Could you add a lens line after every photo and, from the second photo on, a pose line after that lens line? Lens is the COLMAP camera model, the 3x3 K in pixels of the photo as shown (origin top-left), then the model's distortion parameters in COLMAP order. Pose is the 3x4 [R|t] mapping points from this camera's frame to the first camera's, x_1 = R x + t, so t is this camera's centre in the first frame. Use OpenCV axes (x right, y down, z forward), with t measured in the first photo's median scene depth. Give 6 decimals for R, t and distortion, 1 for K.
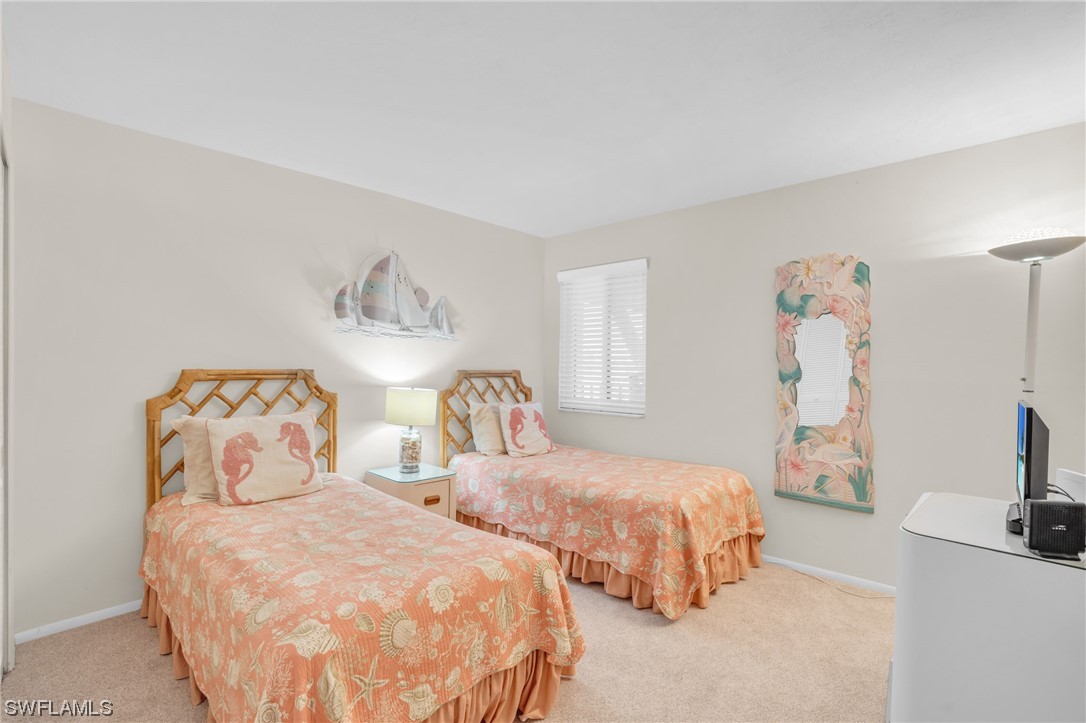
lens RADIAL K [[500.6, 0, 540.9], [0, 500.6, 361.6], [0, 0, 1]] dist [-0.061626, 0.023683]
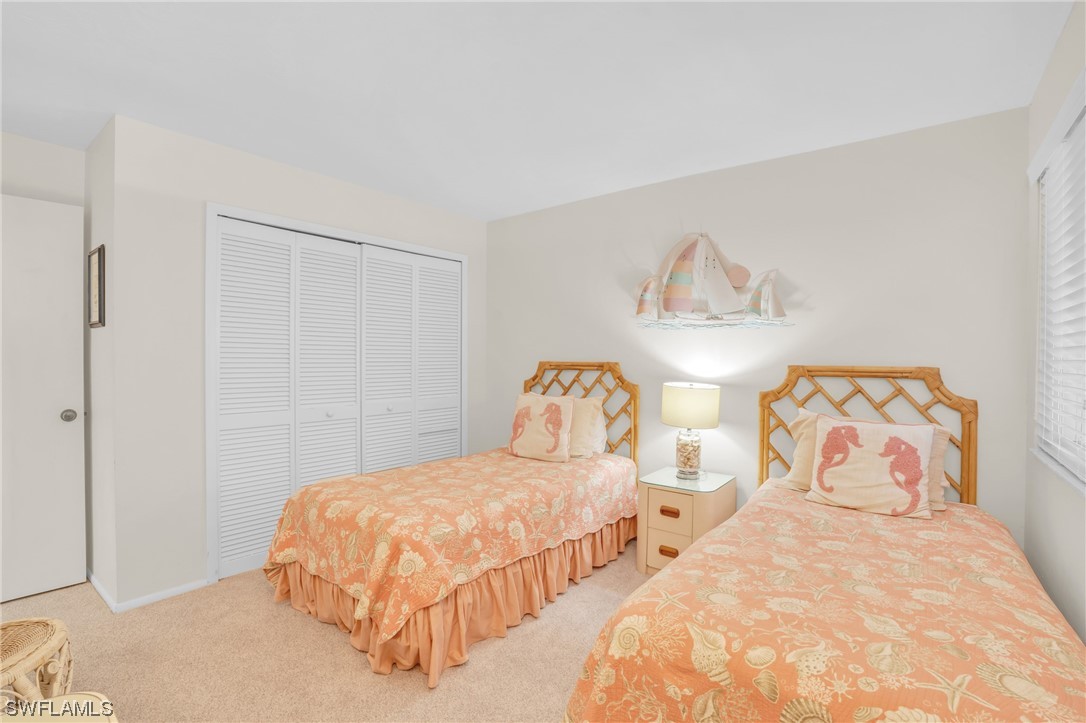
lens RADIAL K [[500.6, 0, 540.9], [0, 500.6, 361.6], [0, 0, 1]] dist [-0.061626, 0.023683]
pose [[0.114995, -0.000937, -0.993366, 0.601165], [-0.000587, 0.999999, -0.001011, 0.014100], [0.993366, 0.000699, 0.114994, 0.646813]]
